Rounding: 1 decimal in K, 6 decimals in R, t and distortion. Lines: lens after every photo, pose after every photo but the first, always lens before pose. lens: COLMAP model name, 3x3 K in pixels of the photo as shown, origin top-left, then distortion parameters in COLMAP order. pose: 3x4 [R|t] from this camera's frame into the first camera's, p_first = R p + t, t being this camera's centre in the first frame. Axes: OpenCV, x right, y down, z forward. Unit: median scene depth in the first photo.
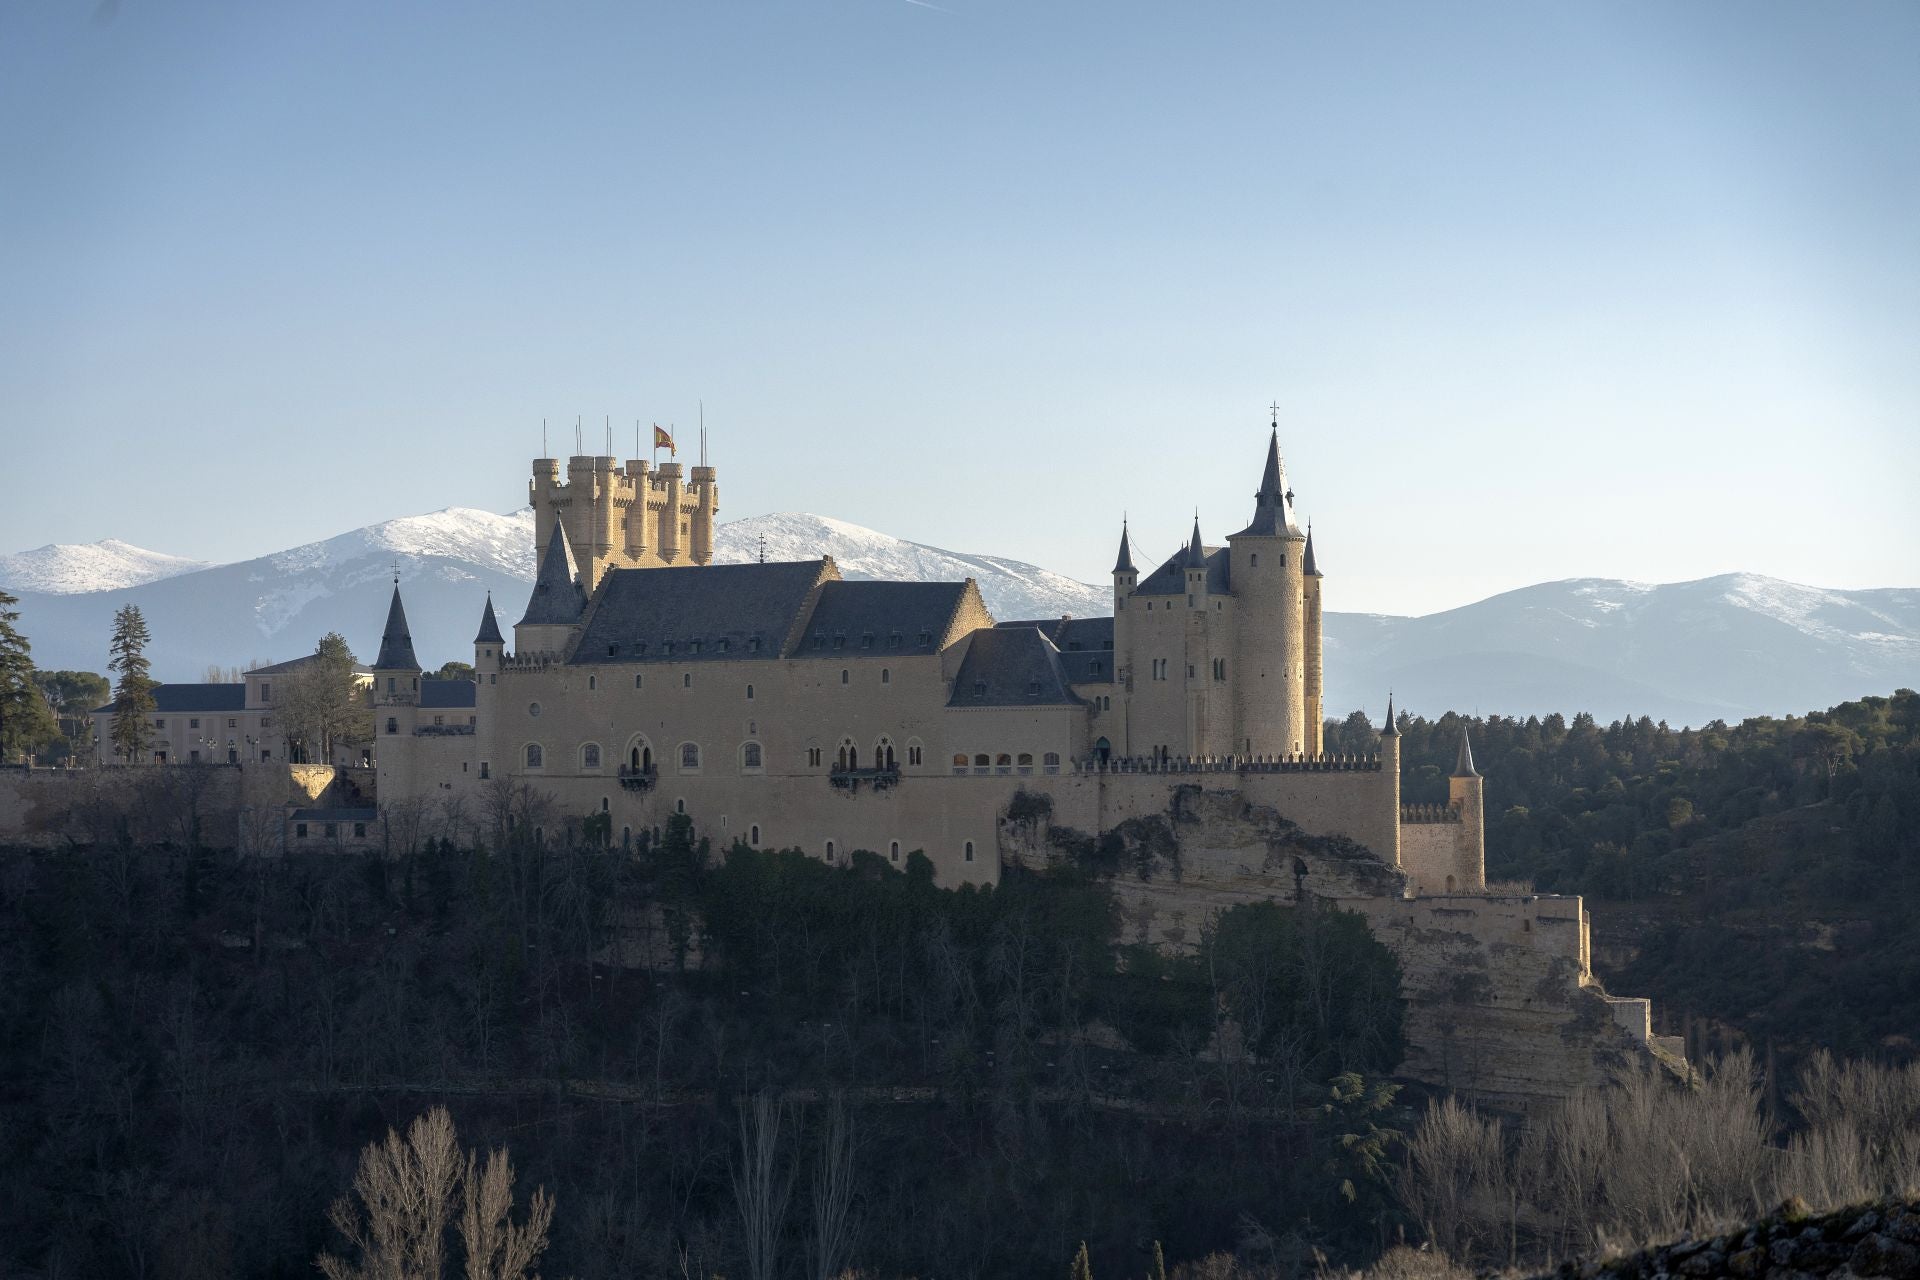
lens RADIAL K [[4480.0, 0, 960.0], [0, 4480.0, 640.0], [0, 0, 1]] dist [-0.032114, 0.138039]
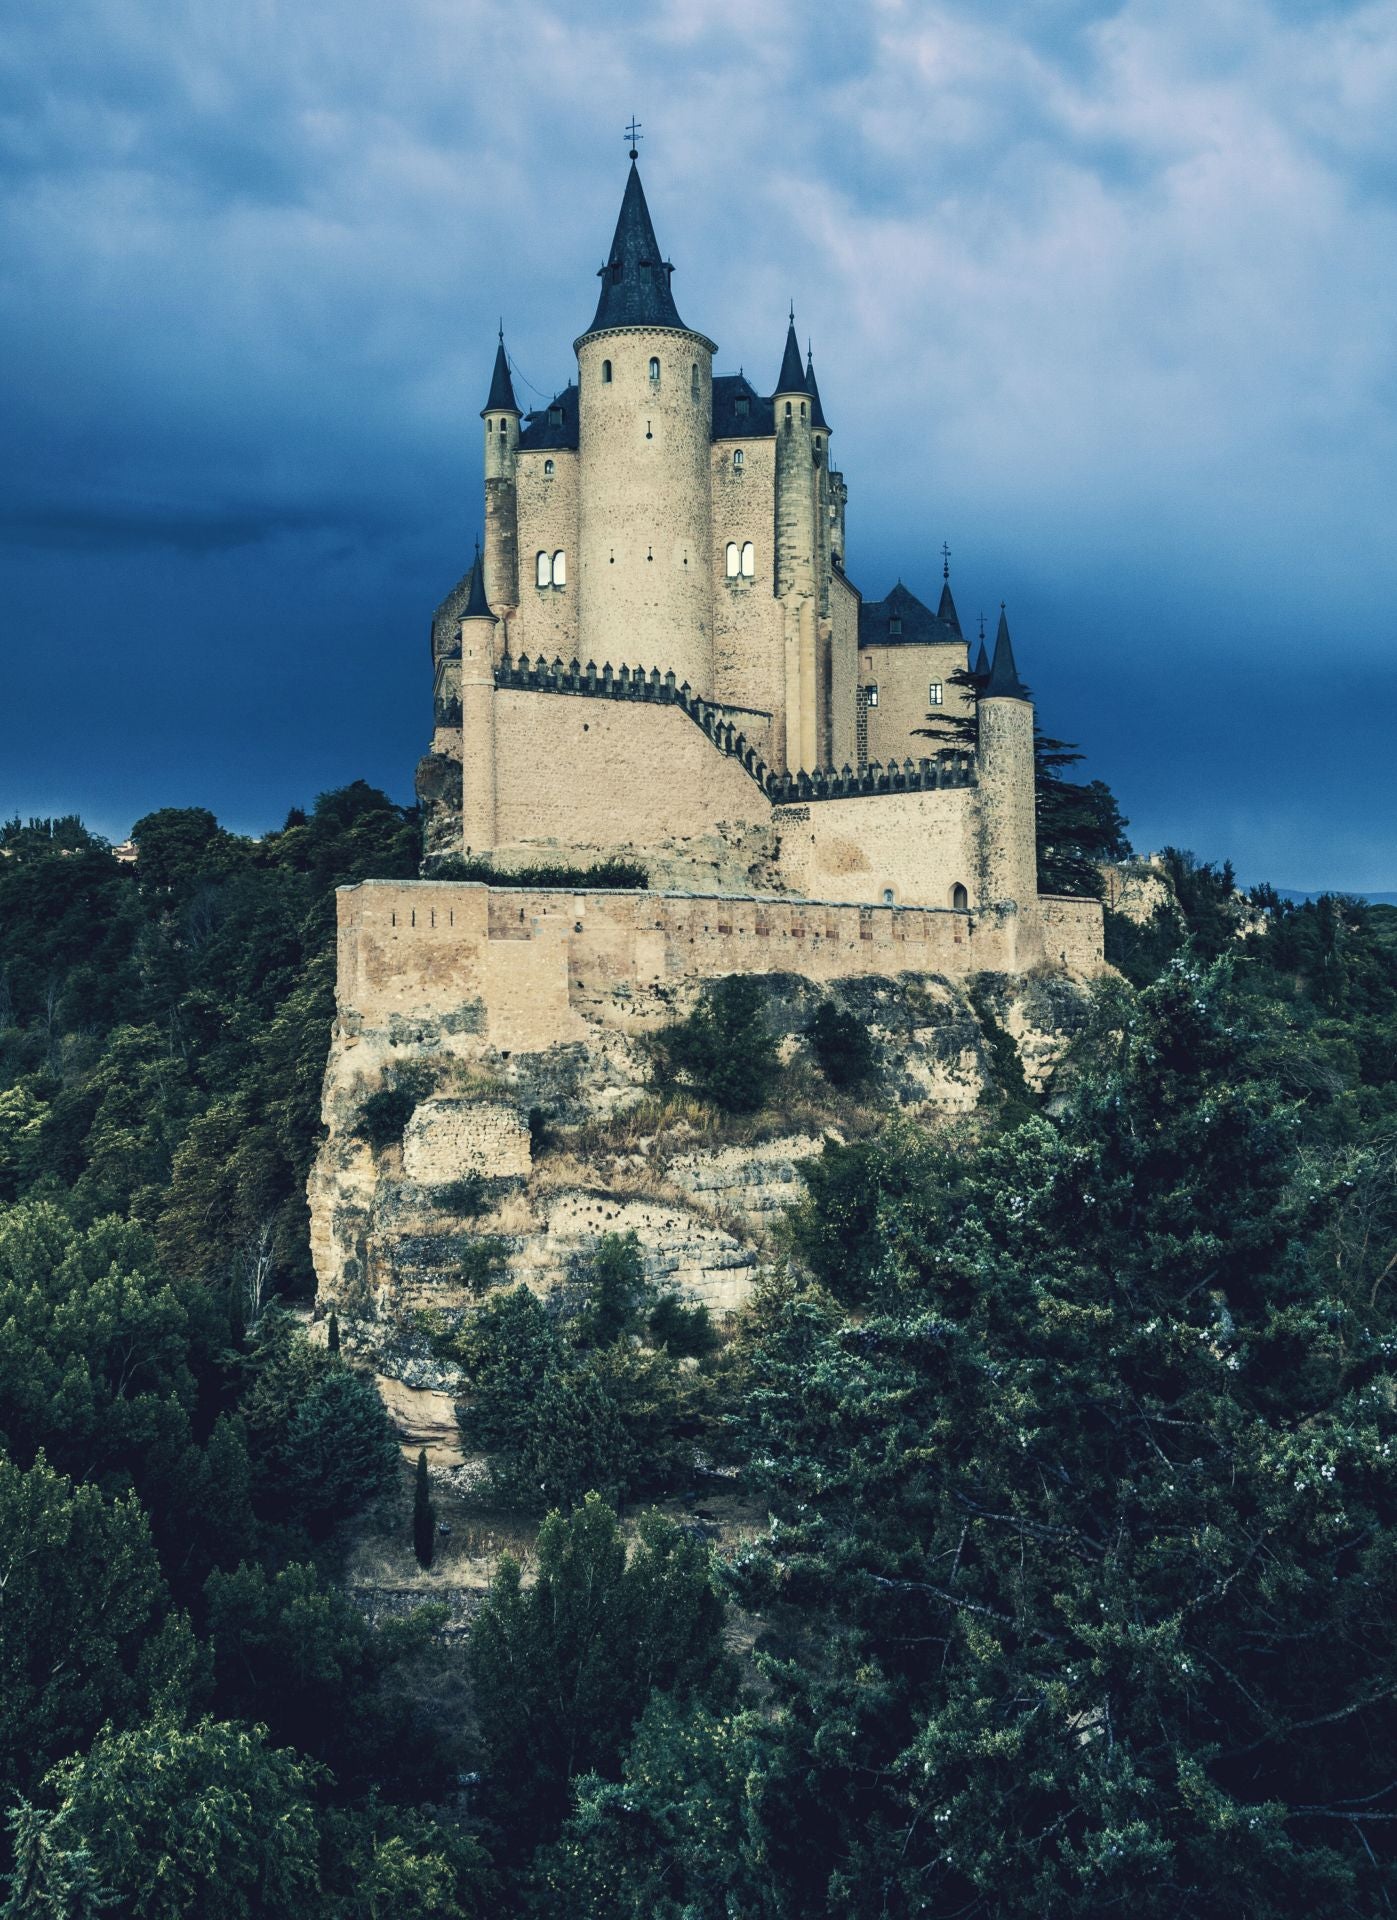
lens RADIAL K [[2426.3, 0, 660.8], [0, 2426.3, 960.3], [0, 0, 1]] dist [-0.005592, 0.026847]
pose [[0.530220, -0.036485, -0.847075, 0.347720], [0.043290, 0.998936, -0.015929, 0.066503], [0.846754, -0.028224, 0.531235, 0.829630]]
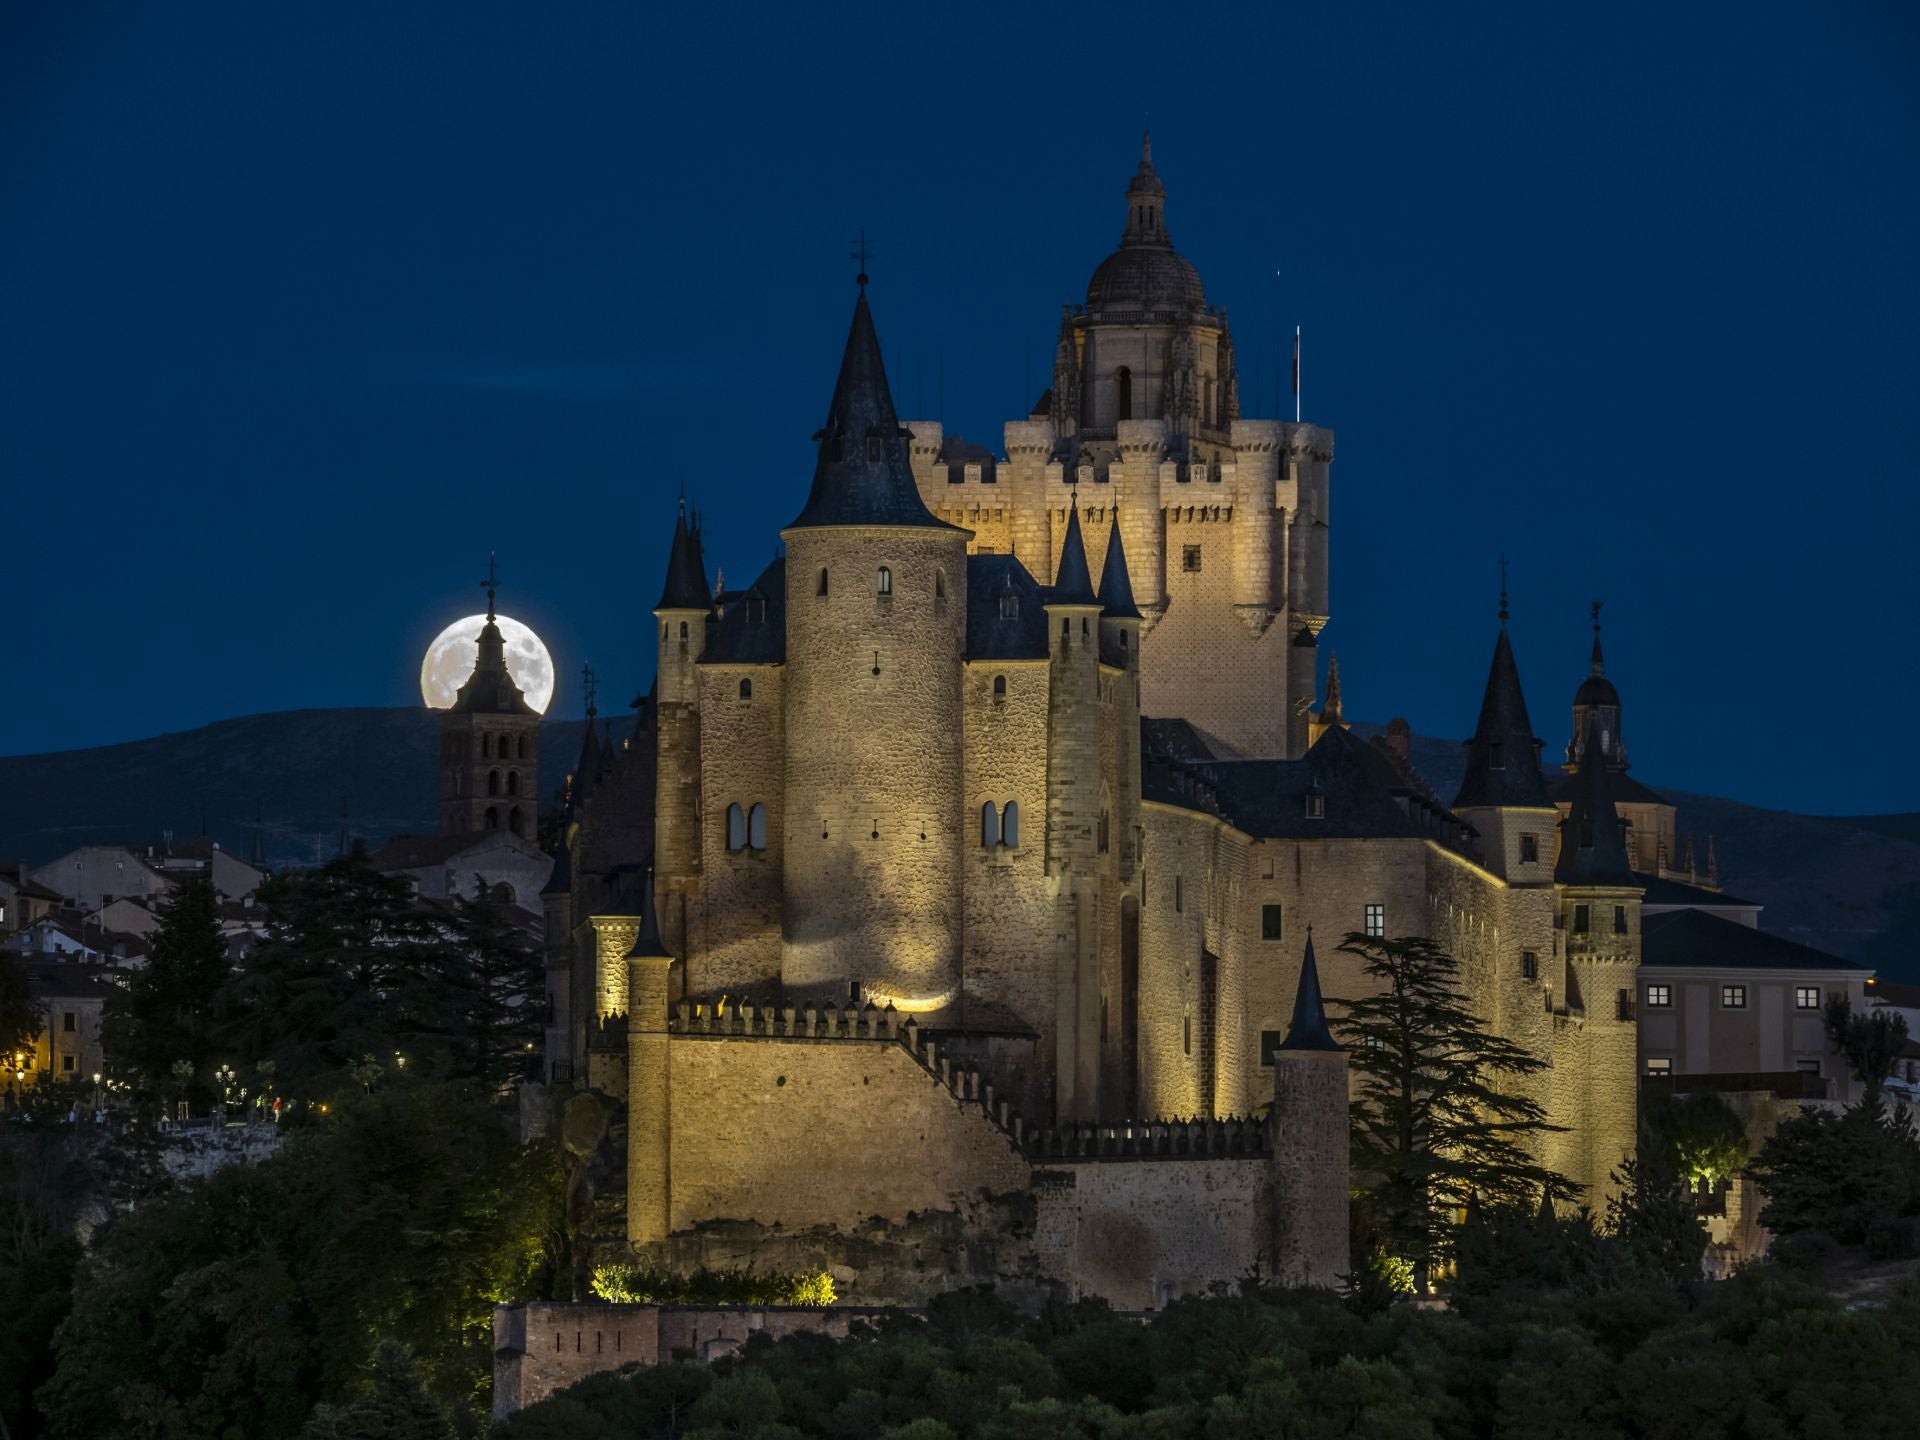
lens RADIAL K [[13703.4, 0, 960.0], [0, 13703.4, 720.0], [0, 0, 1]] dist [1.366836, 24.995092]
pose [[0.491357, -0.049126, -0.869572, 1.278736], [0.031759, 0.998755, -0.038478, 0.049840], [0.870379, -0.008710, 0.492306, 0.330364]]
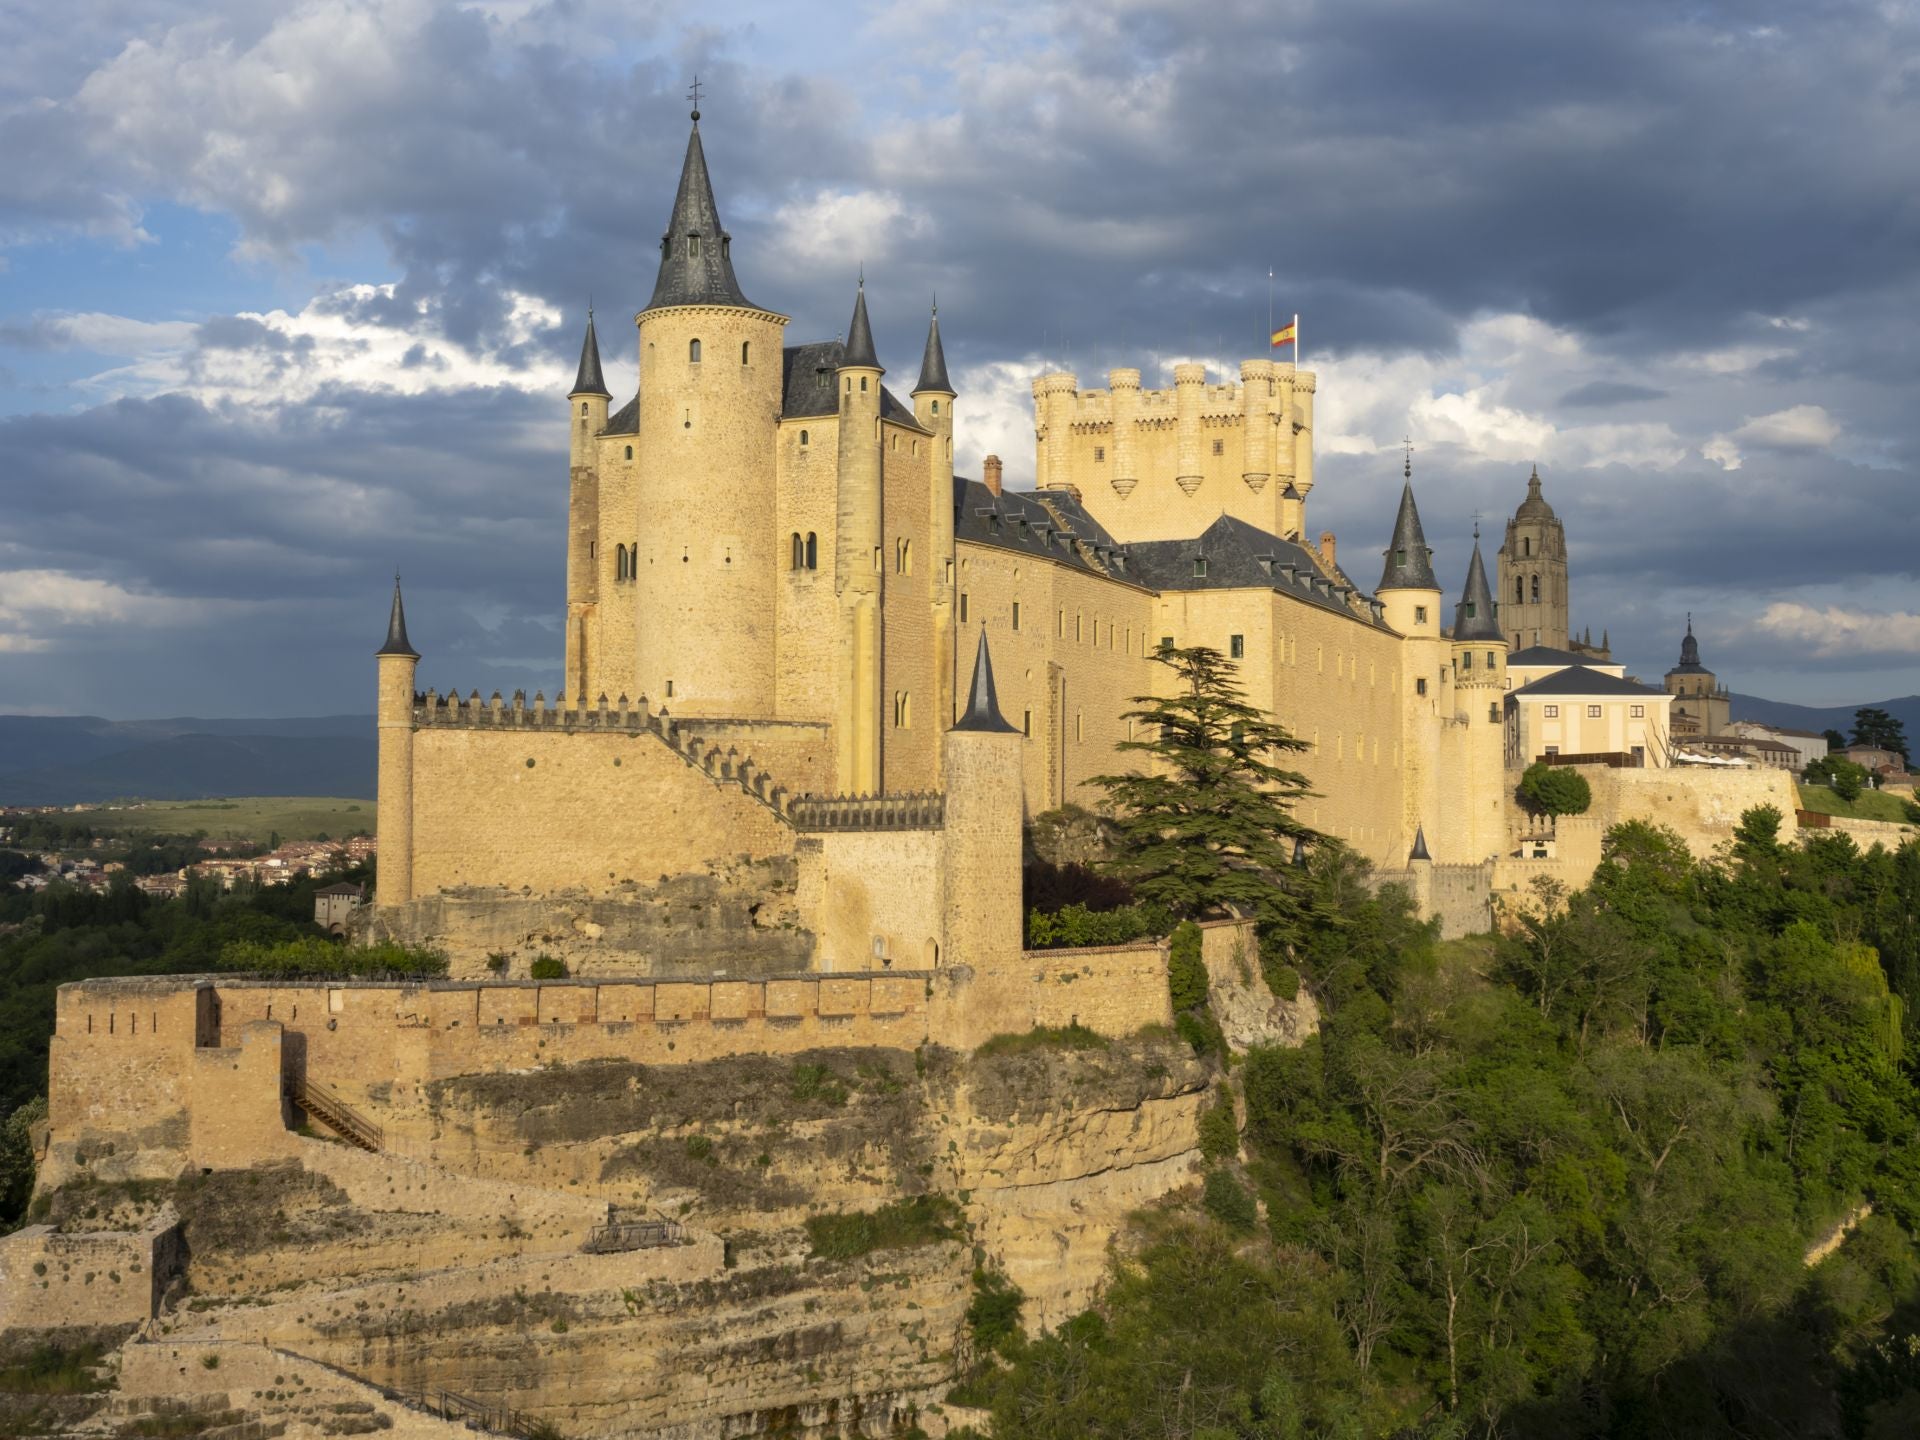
lens RADIAL K [[2541.5, 0, 960.0], [0, 2541.5, 720.0], [0, 0, 1]] dist [-0.017551, -0.007353]
pose [[0.247117, -0.046366, -0.967876, 0.382705], [0.034907, 0.998632, -0.038927, 0.040776], [0.968357, -0.024167, 0.248398, 0.956082]]
